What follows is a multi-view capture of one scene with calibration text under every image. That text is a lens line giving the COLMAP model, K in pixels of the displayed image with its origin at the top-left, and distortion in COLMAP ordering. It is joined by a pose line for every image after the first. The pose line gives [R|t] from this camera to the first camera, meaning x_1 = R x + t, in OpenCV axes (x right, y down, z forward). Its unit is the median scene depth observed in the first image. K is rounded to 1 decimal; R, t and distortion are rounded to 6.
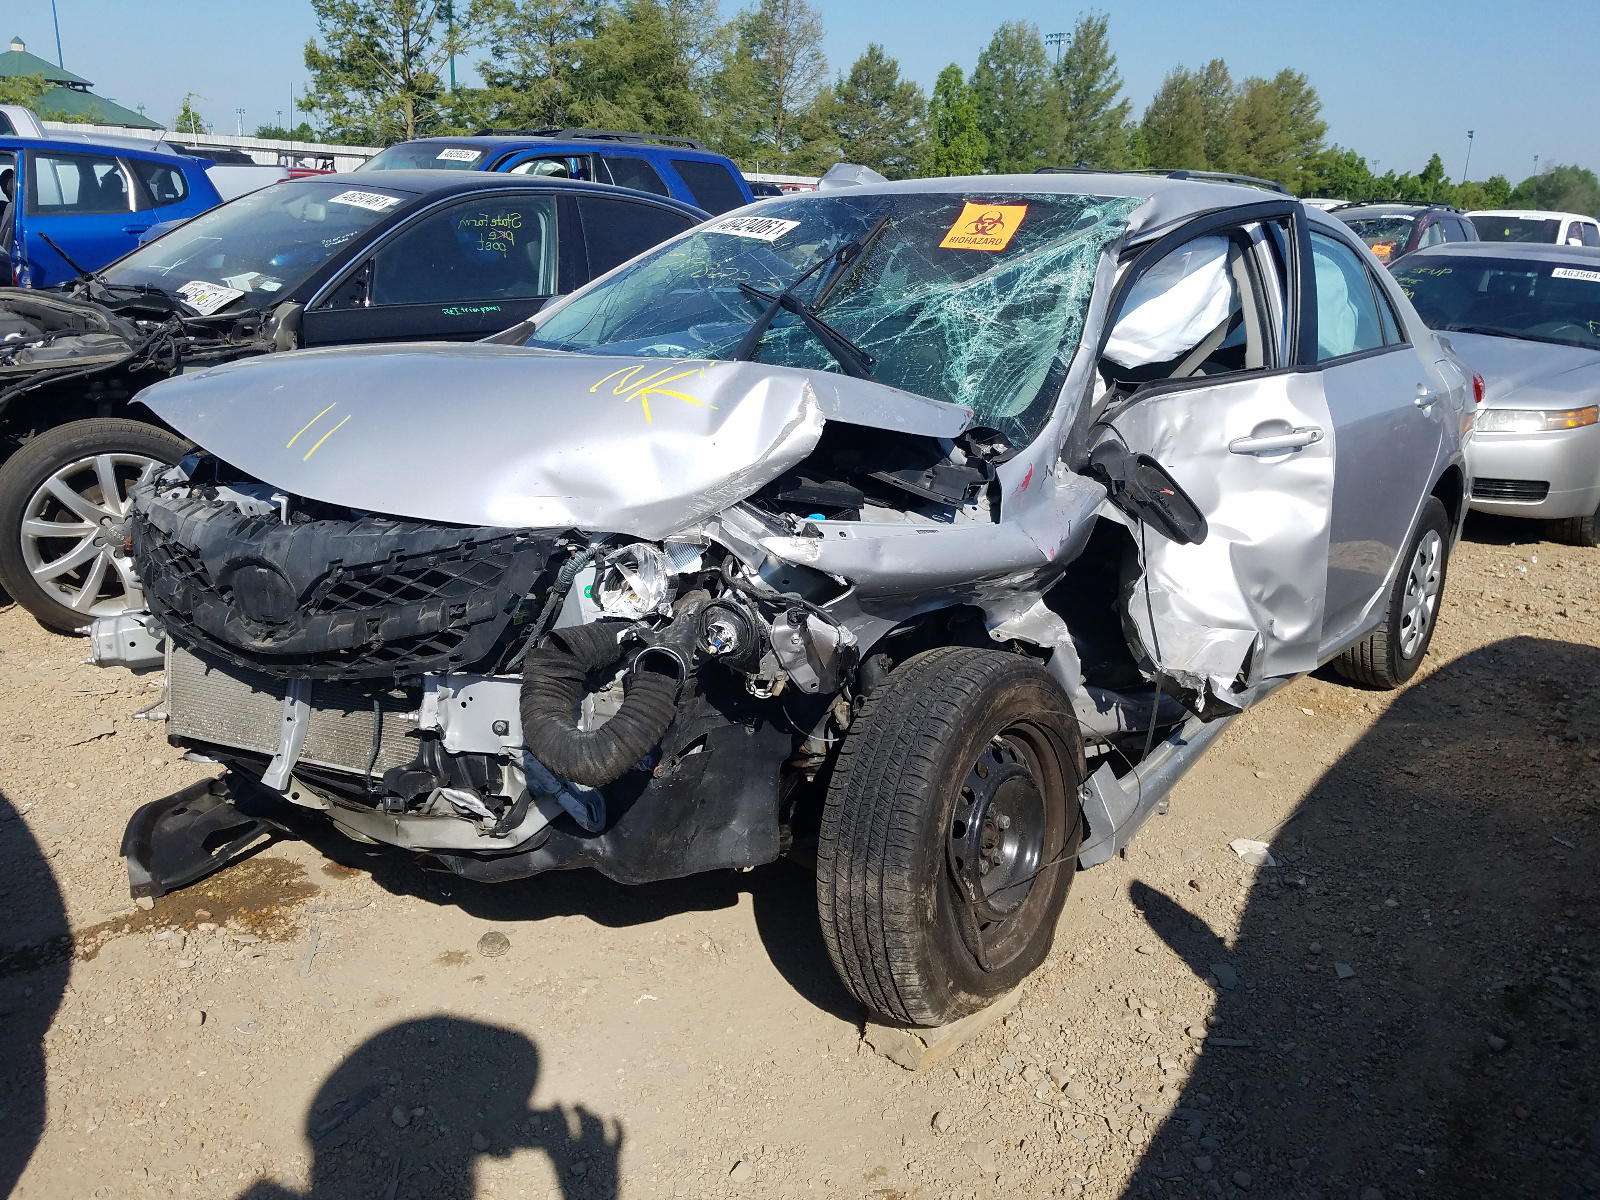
lens RADIAL K [[1249.8, 0, 789.2], [0, 1249.8, 564.2], [0, 0, 1]] dist [0.013140, -0.003062]
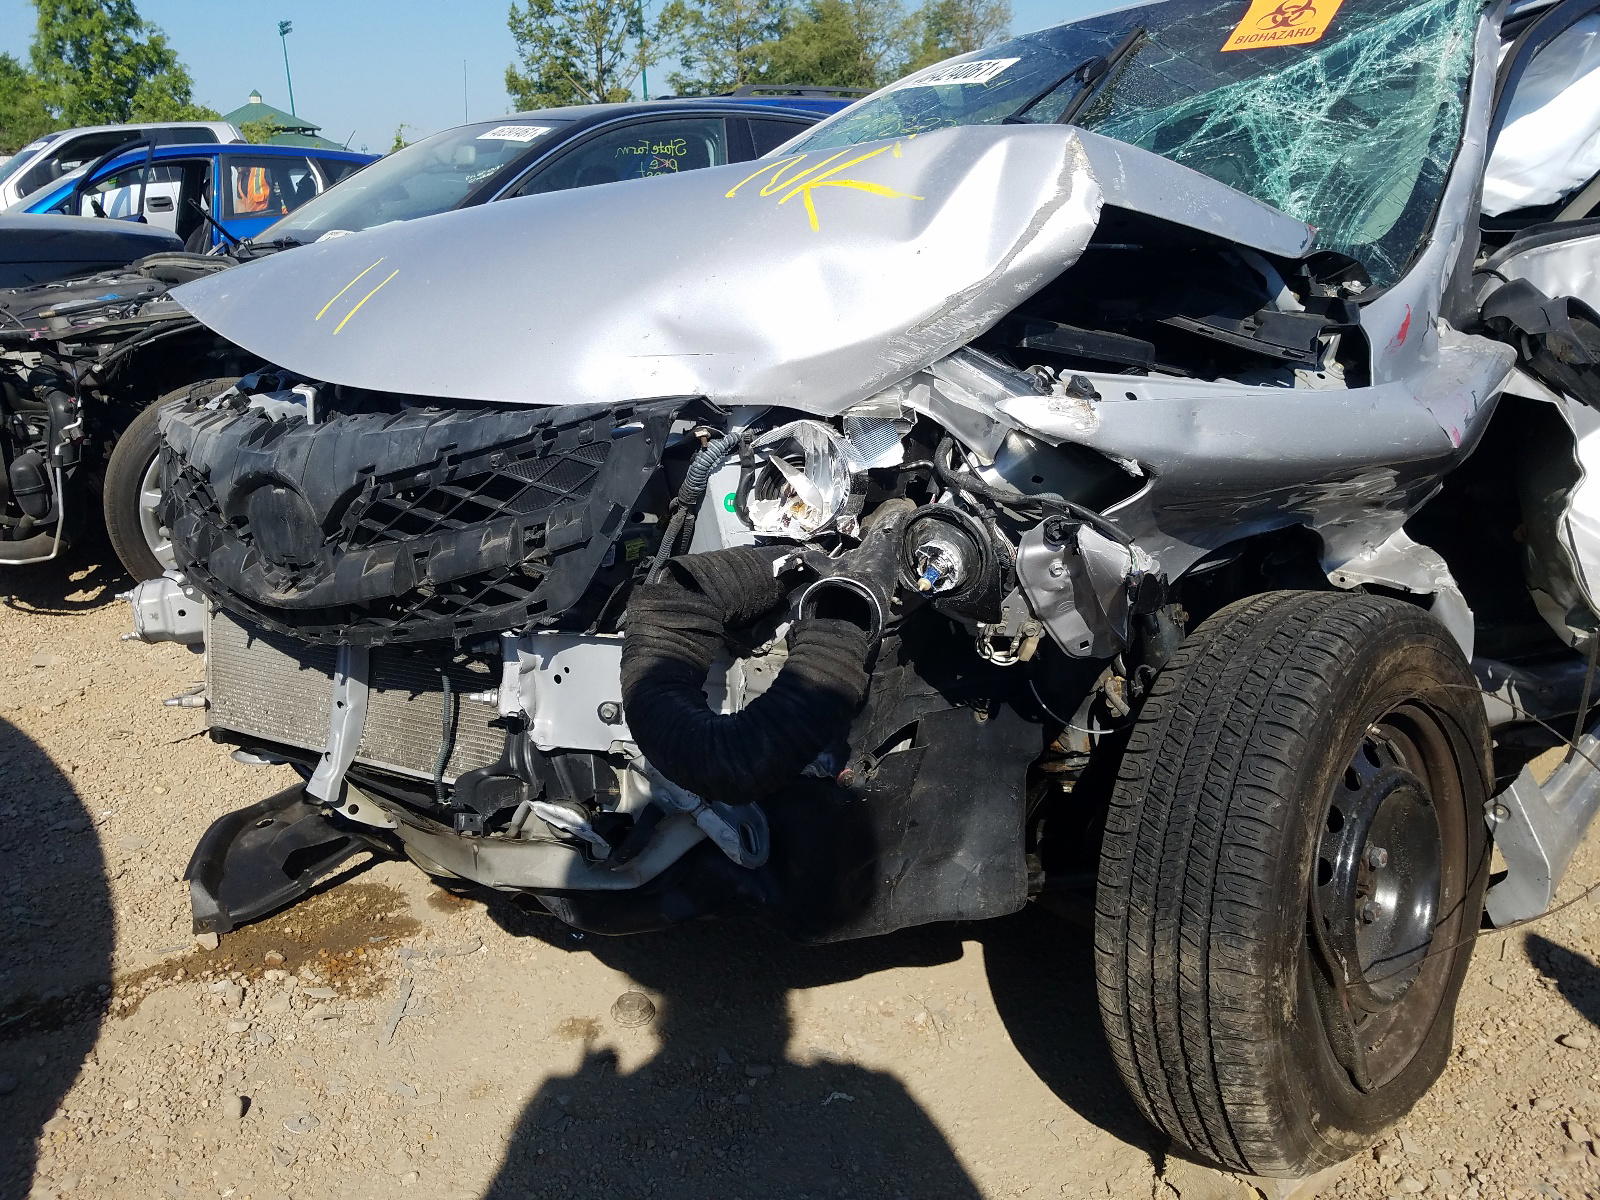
lens RADIAL K [[1249.8, 0, 789.2], [0, 1249.8, 564.2], [0, 0, 1]] dist [0.013140, -0.003062]
pose [[0.987301, -0.023463, -0.157119, -0.023146], [0.023410, 0.999724, -0.002187, 0.045214], [0.157127, -0.001519, 0.987577, 0.290624]]
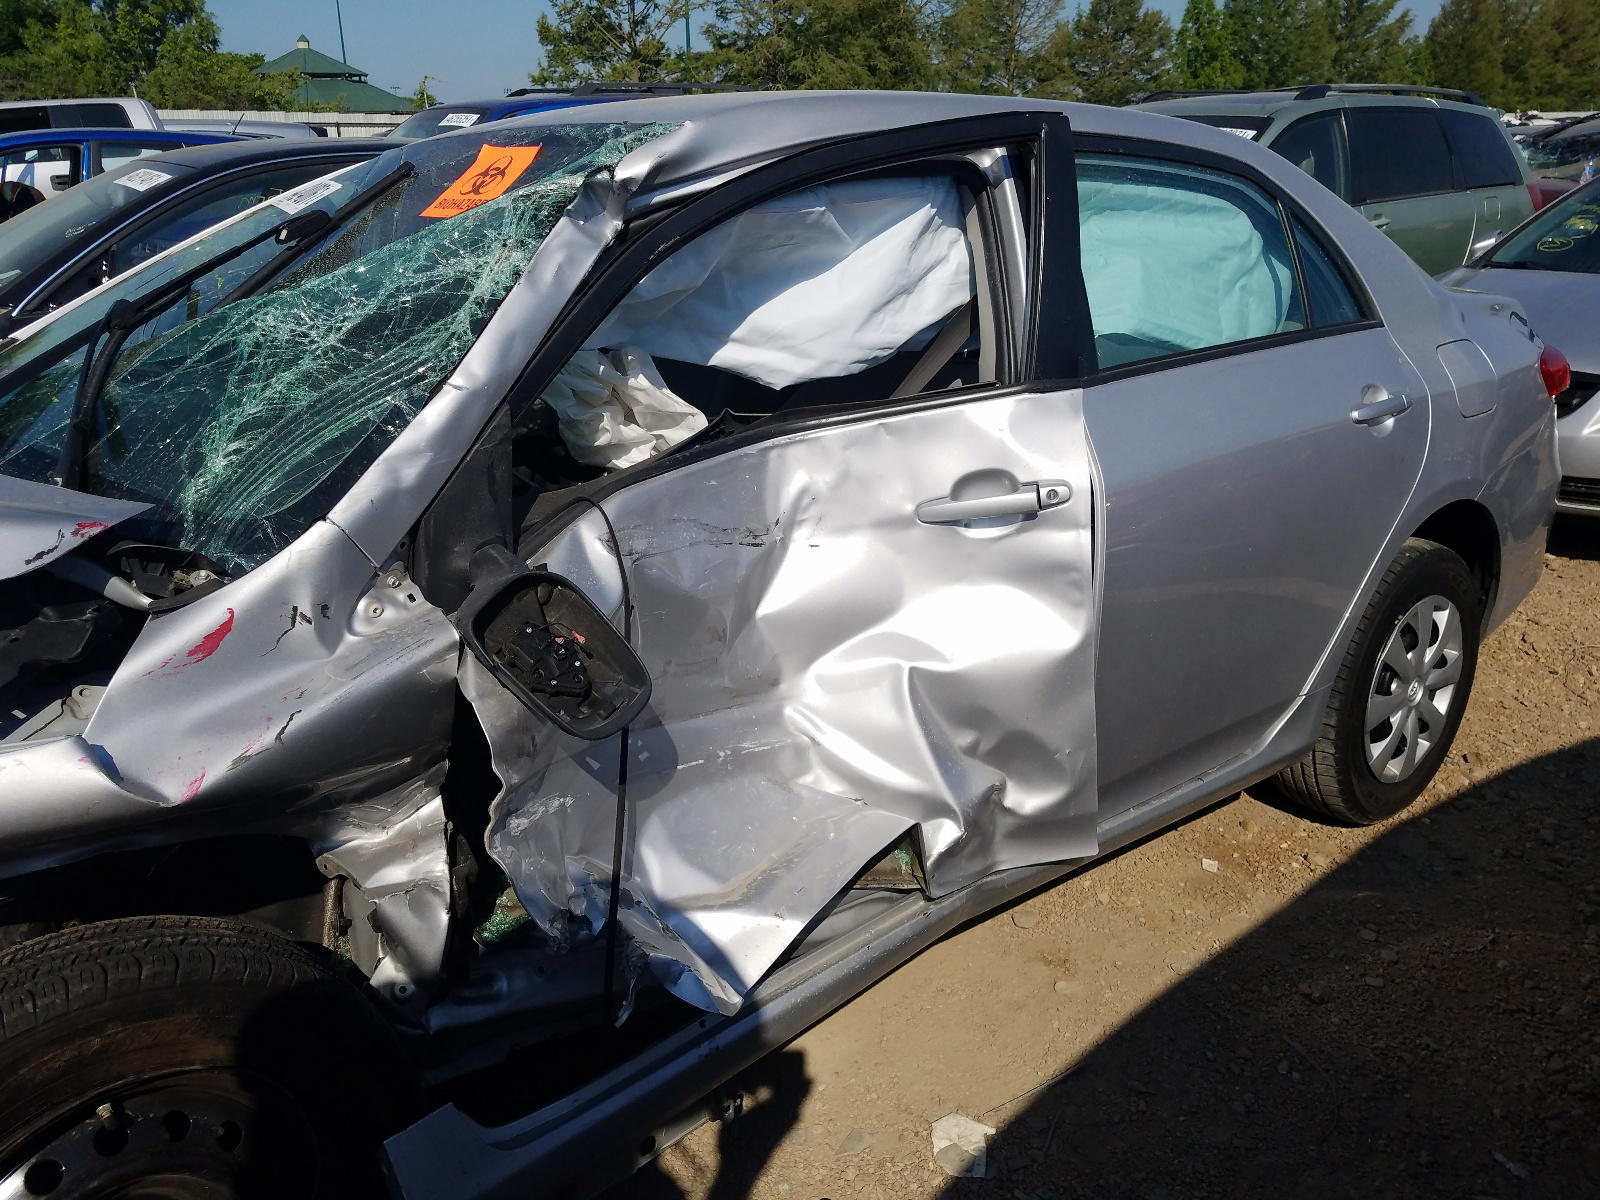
lens RADIAL K [[1251.9, 0, 794.7], [0, 1251.9, 557.8], [0, 0, 1]] dist [0.003487, 0.009918]
pose [[0.981173, 0.006022, -0.193038, 0.521025], [-0.000278, 0.999557, 0.029770, -0.113577], [0.193132, -0.029156, 0.980740, 0.466479]]
